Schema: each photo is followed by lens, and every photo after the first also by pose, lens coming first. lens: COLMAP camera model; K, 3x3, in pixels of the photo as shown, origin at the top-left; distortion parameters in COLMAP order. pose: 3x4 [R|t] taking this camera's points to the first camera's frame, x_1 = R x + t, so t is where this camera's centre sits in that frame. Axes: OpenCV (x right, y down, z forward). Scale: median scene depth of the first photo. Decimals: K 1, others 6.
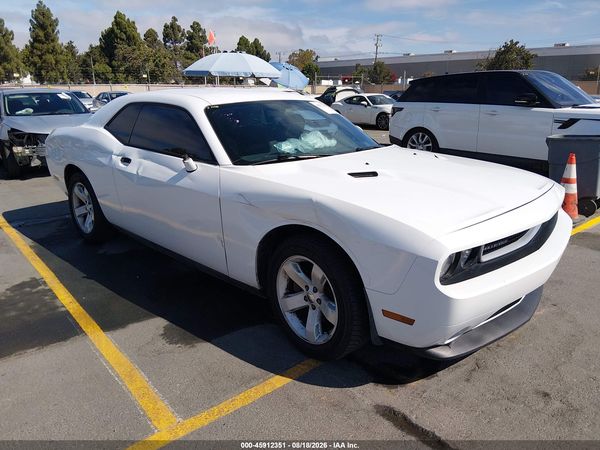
lens RADIAL K [[448.8, 0, 300.0], [0, 448.8, 225.0], [0, 0, 1]] dist [0.095507, -0.149641]
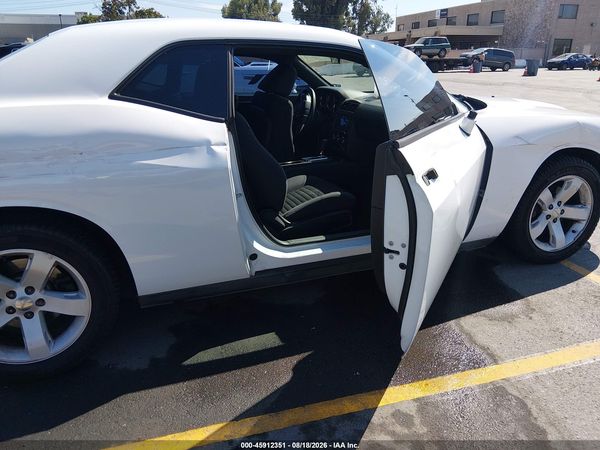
lens RADIAL K [[454.5, 0, 301.8], [0, 454.5, 225.7], [0, 0, 1]] dist [0.046181, -0.076453]
pose [[0.410485, -0.310571, 0.857350, -1.060607], [0.263504, 0.940501, 0.214531, -0.194495], [-0.872965, 0.137853, 0.467898, 0.874012]]
